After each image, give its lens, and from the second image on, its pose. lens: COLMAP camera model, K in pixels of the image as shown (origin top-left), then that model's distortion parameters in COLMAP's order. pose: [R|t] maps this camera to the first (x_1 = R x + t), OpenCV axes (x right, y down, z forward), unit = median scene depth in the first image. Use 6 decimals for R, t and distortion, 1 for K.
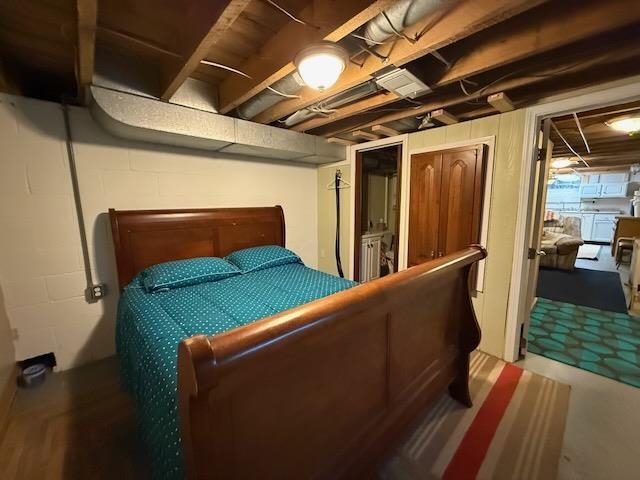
lens RADIAL K [[254.5, 0, 320.0], [0, 254.5, 240.0], [0, 0, 1]] dist [0.000515, 0.000040]
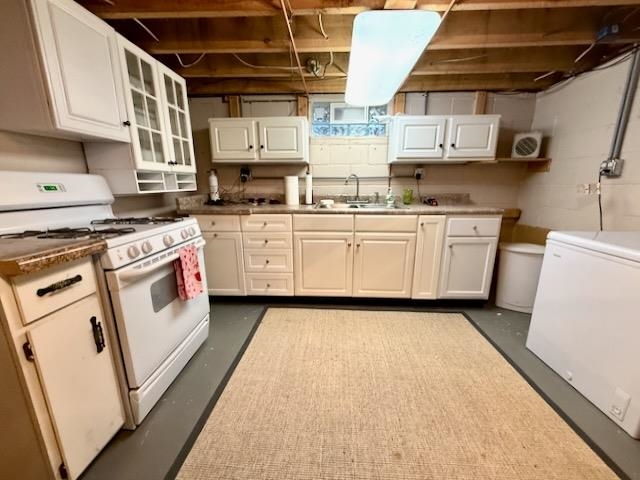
lens RADIAL K [[260.5, 0, 317.4], [0, 260.5, 248.9], [0, 0, 1]] dist [0.000279, -0.000007]
pose [[0.707579, -0.163654, 0.687423, 0.769816], [0.105896, 0.986384, 0.125826, -0.119025], [-0.698655, -0.016237, 0.715275, 0.902115]]
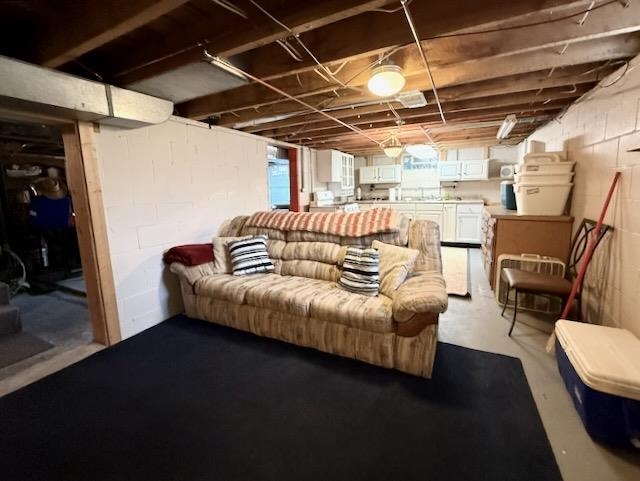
lens RADIAL K [[267.8, 0, 319.6], [0, 267.8, 226.3], [0, 0, 1]] dist [-0.000033, -0.000025]
pose [[0.935121, -0.068794, 0.347586, 0.476129], [0.074961, 0.997177, -0.004308, -0.067210], [-0.346308, 0.030084, 0.937638, 0.452256]]
